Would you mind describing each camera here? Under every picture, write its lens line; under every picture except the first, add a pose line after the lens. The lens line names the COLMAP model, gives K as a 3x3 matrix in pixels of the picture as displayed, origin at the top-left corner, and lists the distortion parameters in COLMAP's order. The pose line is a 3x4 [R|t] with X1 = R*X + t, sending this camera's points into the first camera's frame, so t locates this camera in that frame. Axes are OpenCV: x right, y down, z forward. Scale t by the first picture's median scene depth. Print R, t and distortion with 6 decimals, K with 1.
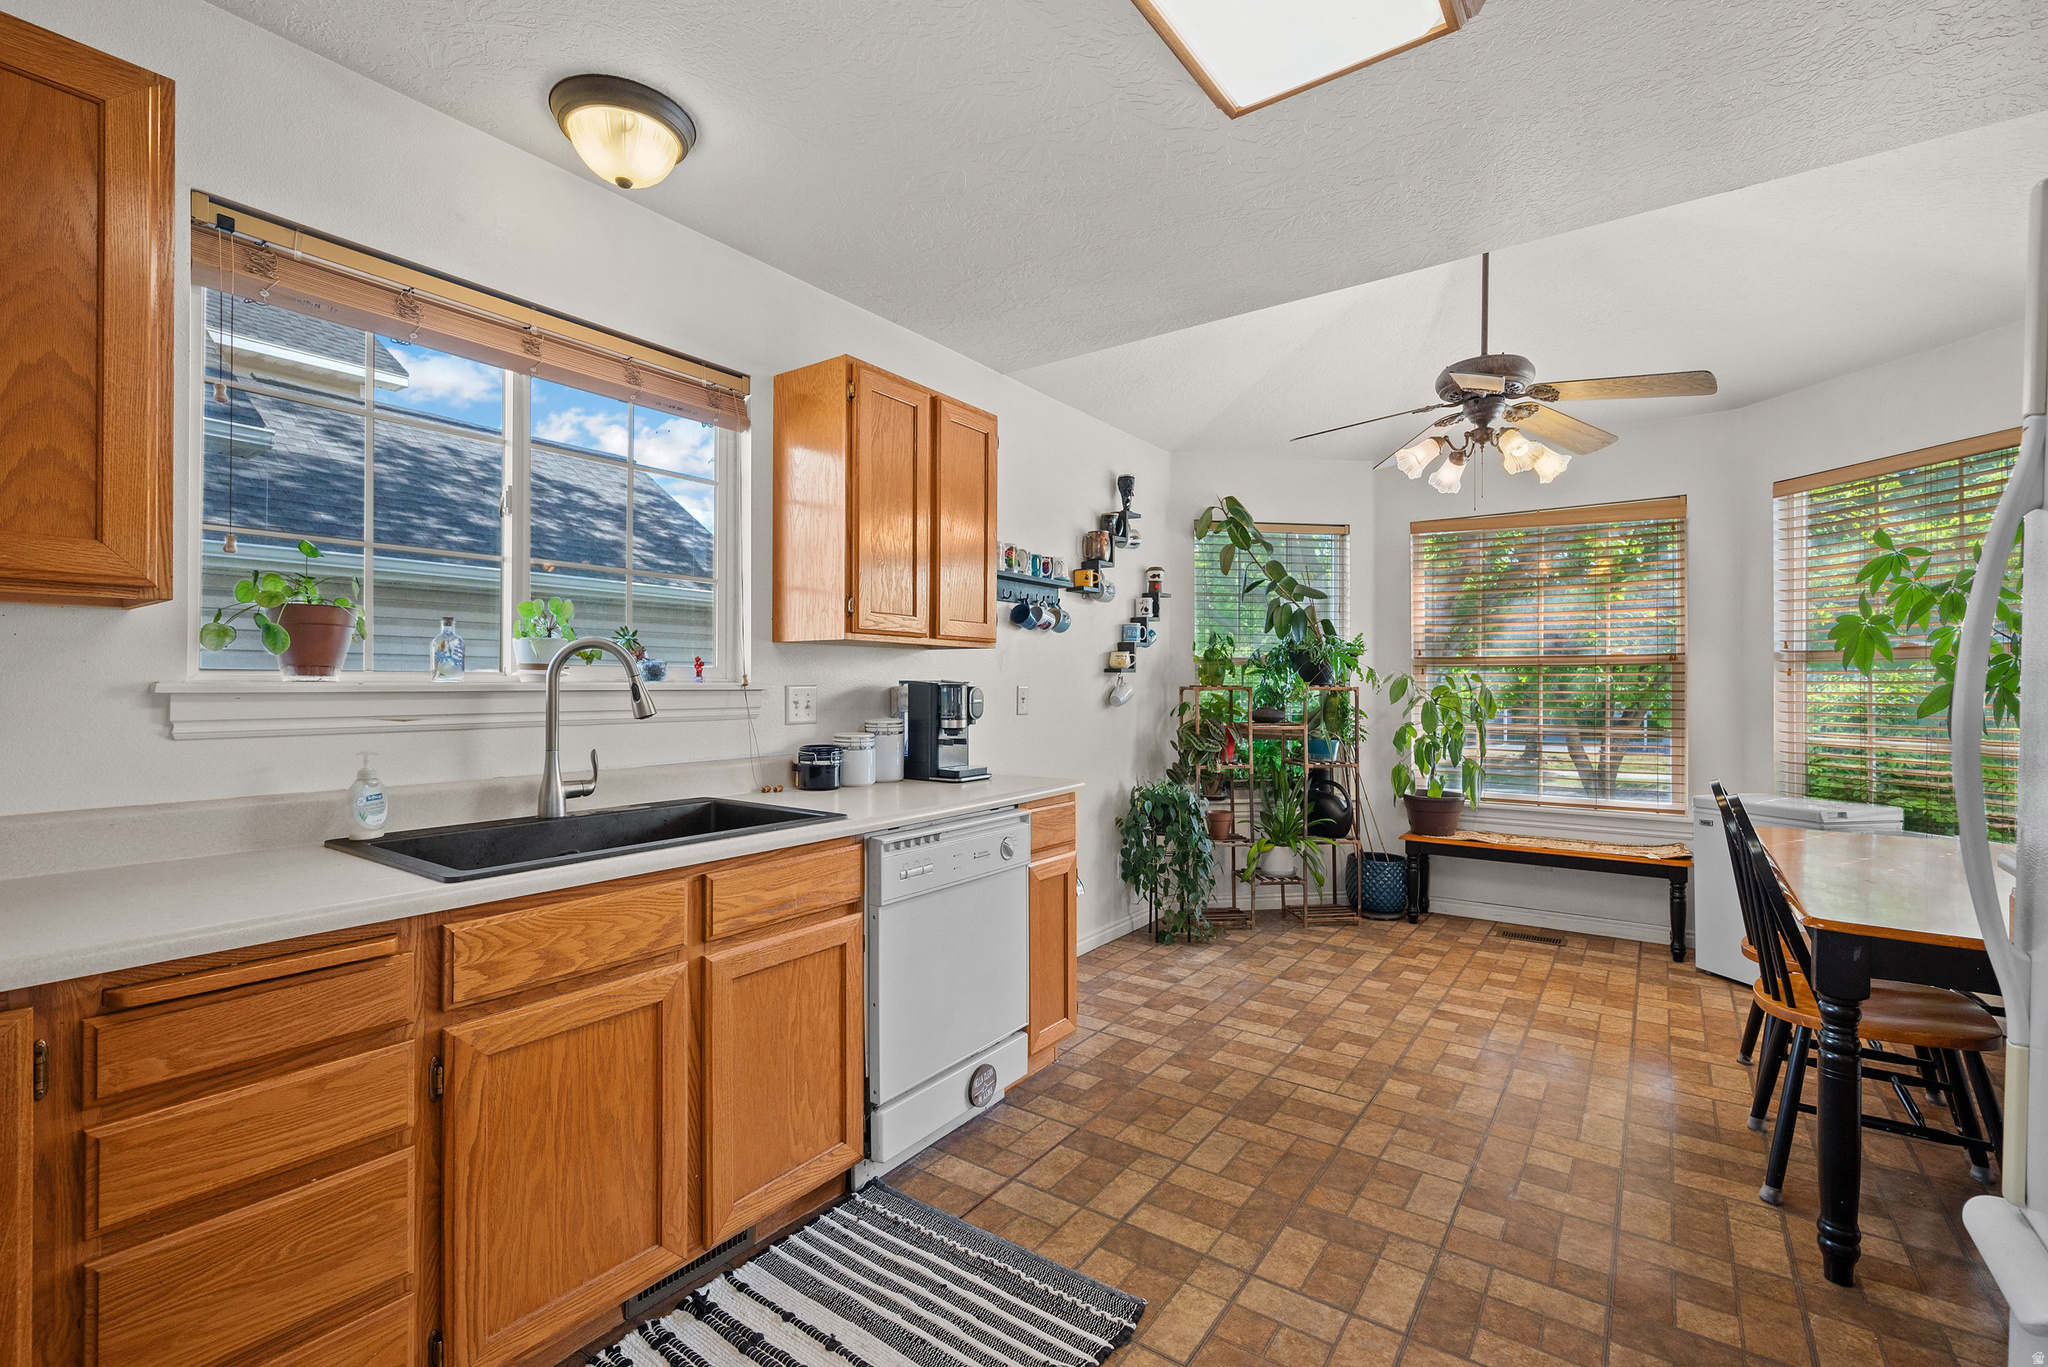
lens RADIAL K [[878.0, 0, 1038.7], [0, 878.0, 686.7], [0, 0, 1]] dist [-0.000274, 0.000842]
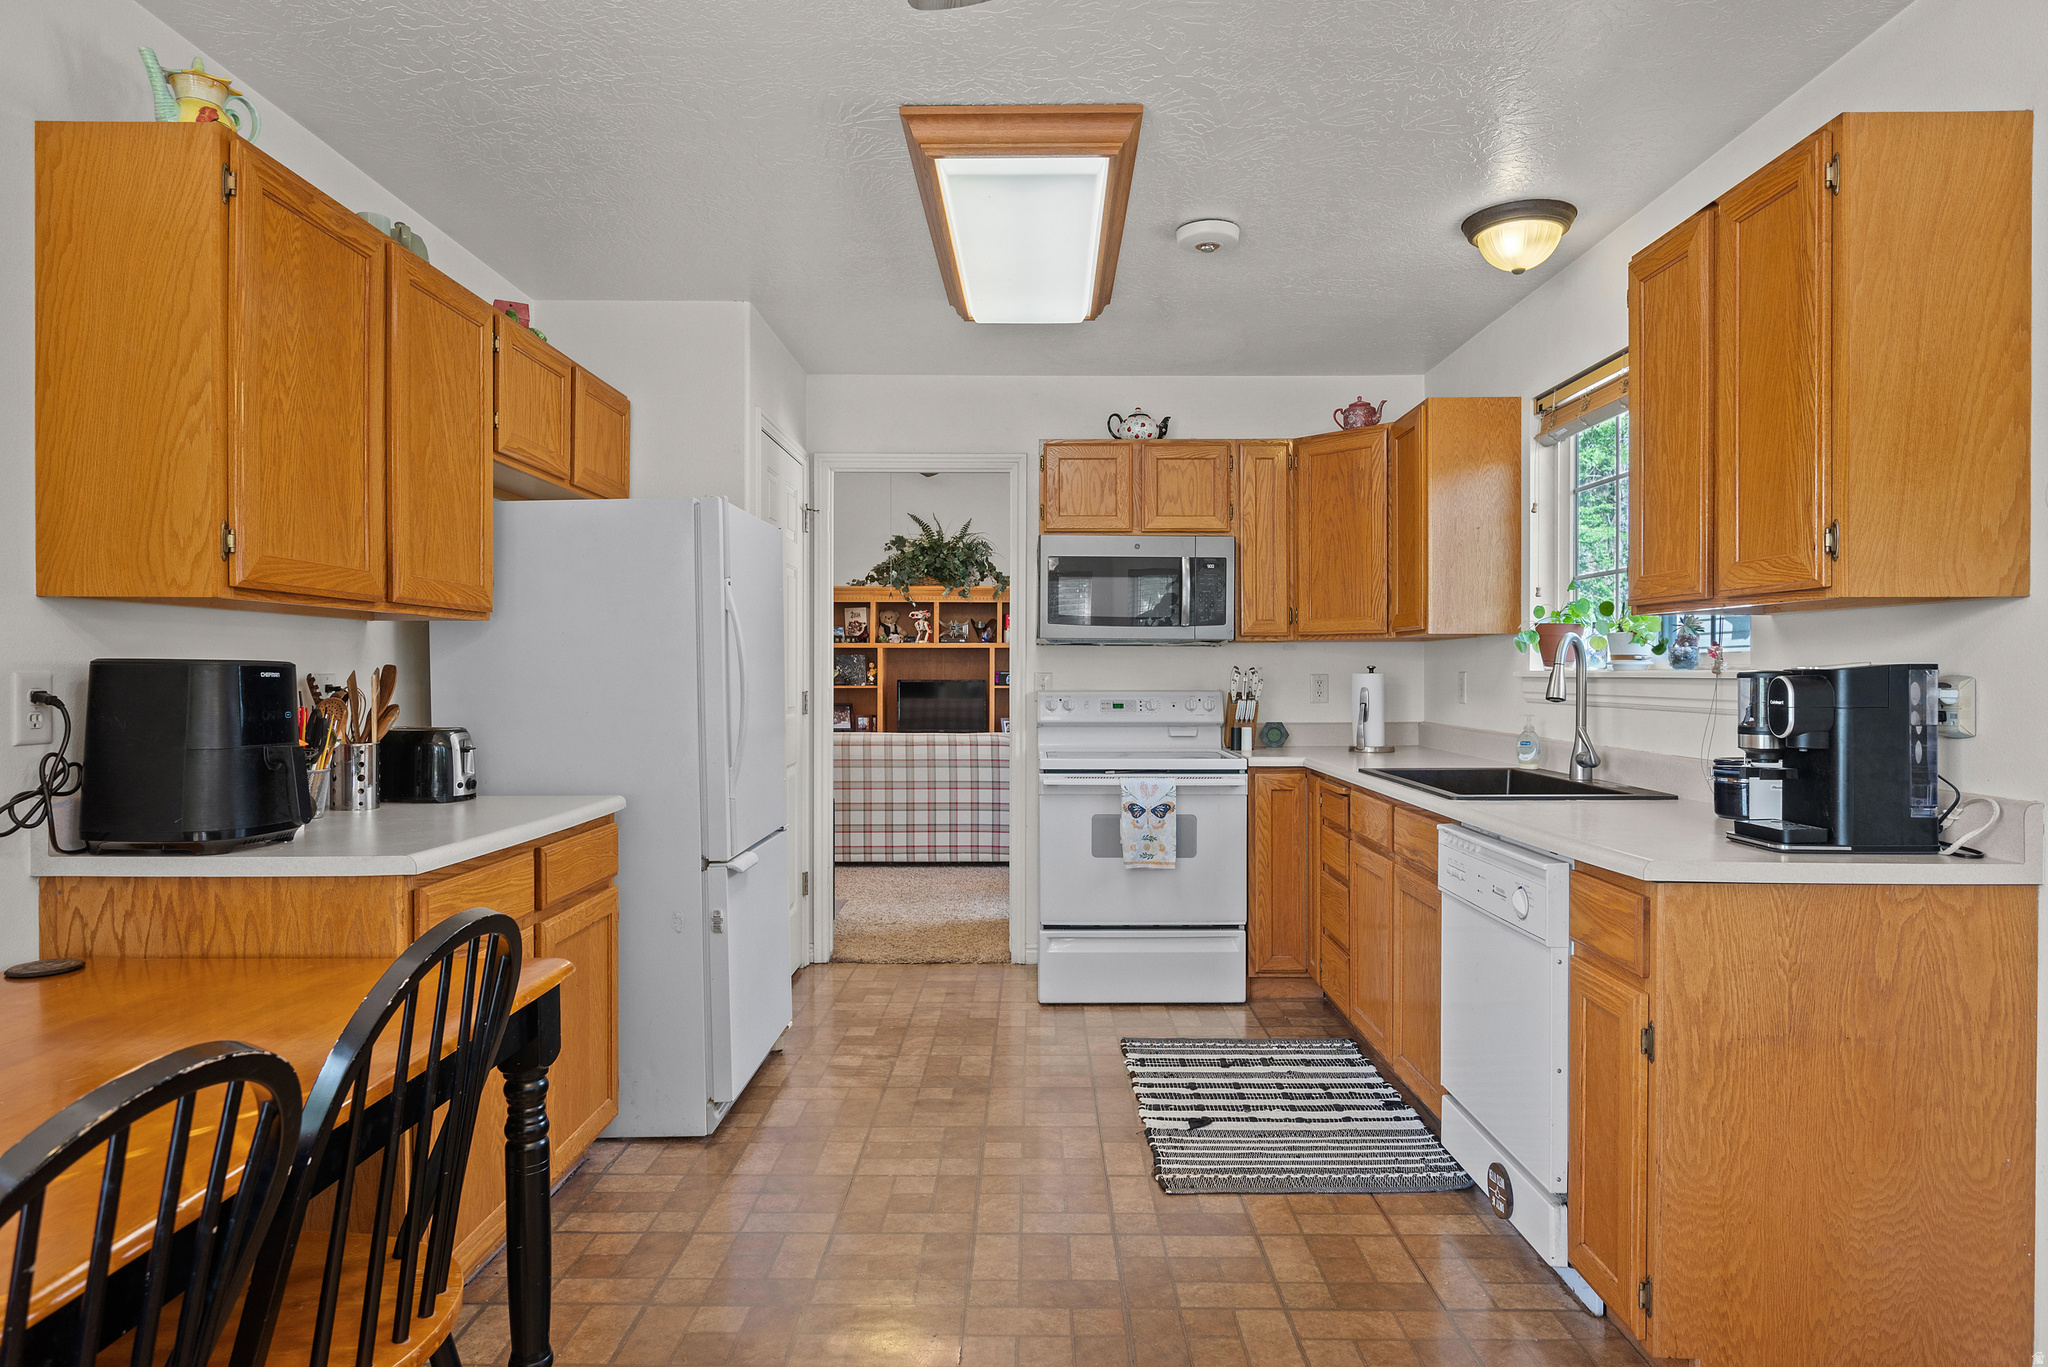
lens RADIAL K [[1175.9, 0, 1024.8], [0, 1175.9, 685.5], [0, 0, 1]] dist [-0.003798, 0.001483]
pose [[-0.820227, 0.006575, -0.572000, 0.589101], [-0.001142, 0.999913, 0.013130, -0.003093], [0.572037, 0.011423, -0.820148, 1.087867]]
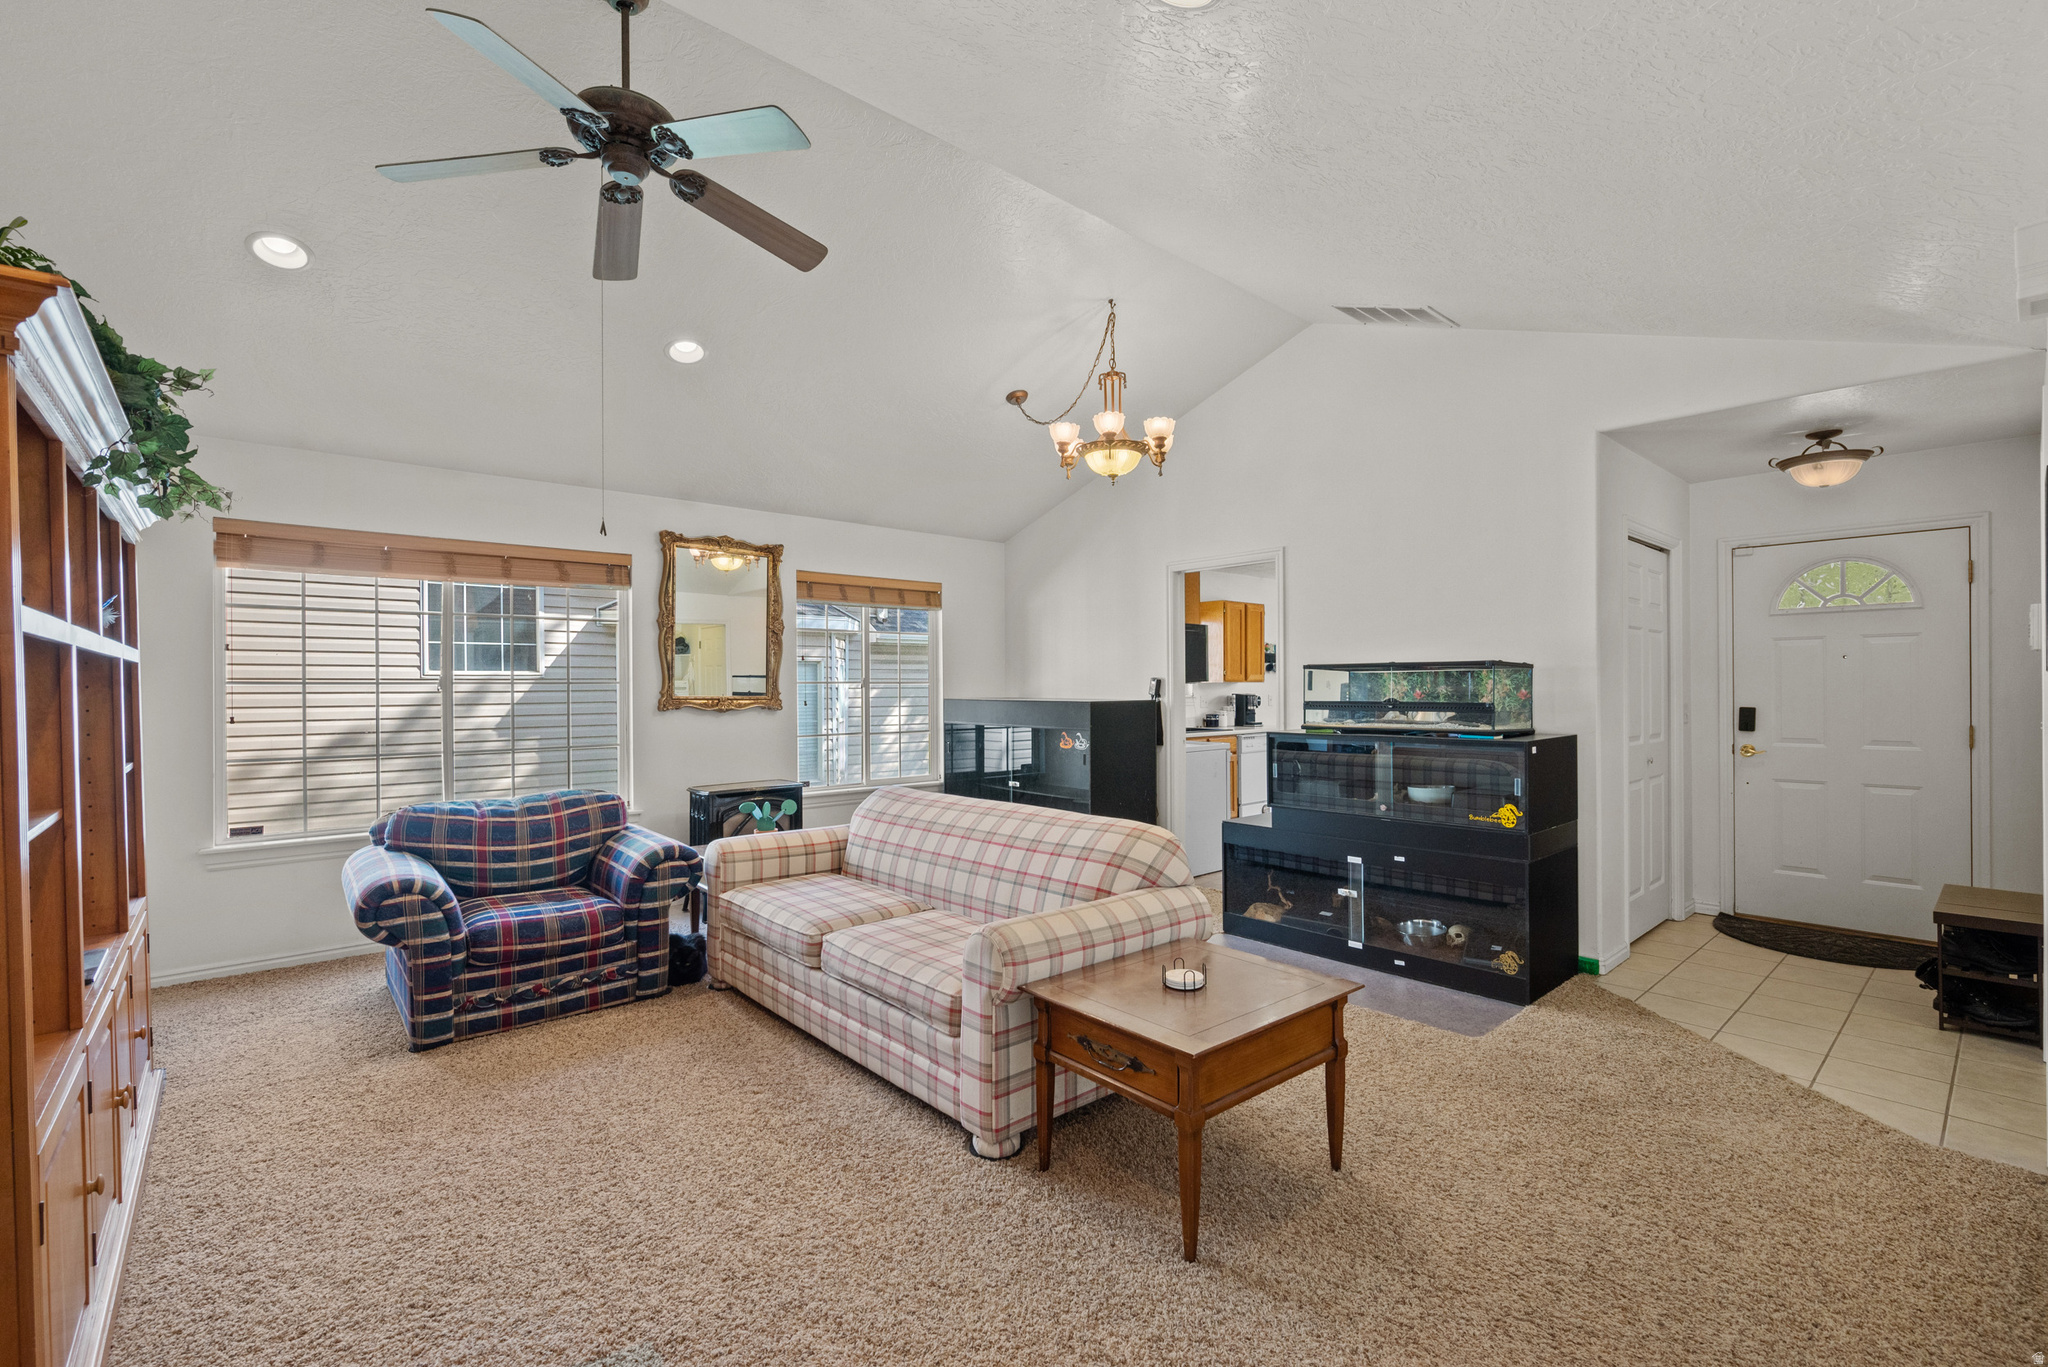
lens RADIAL K [[911.3, 0, 1021.8], [0, 911.3, 681.7], [0, 0, 1]] dist [0.001543, -0.001065]
pose [[0.969492, -0.009207, -0.244950, -0.077869], [0.007875, 0.999948, -0.006417, -0.028875], [0.244996, 0.004292, 0.969514, -1.898495]]
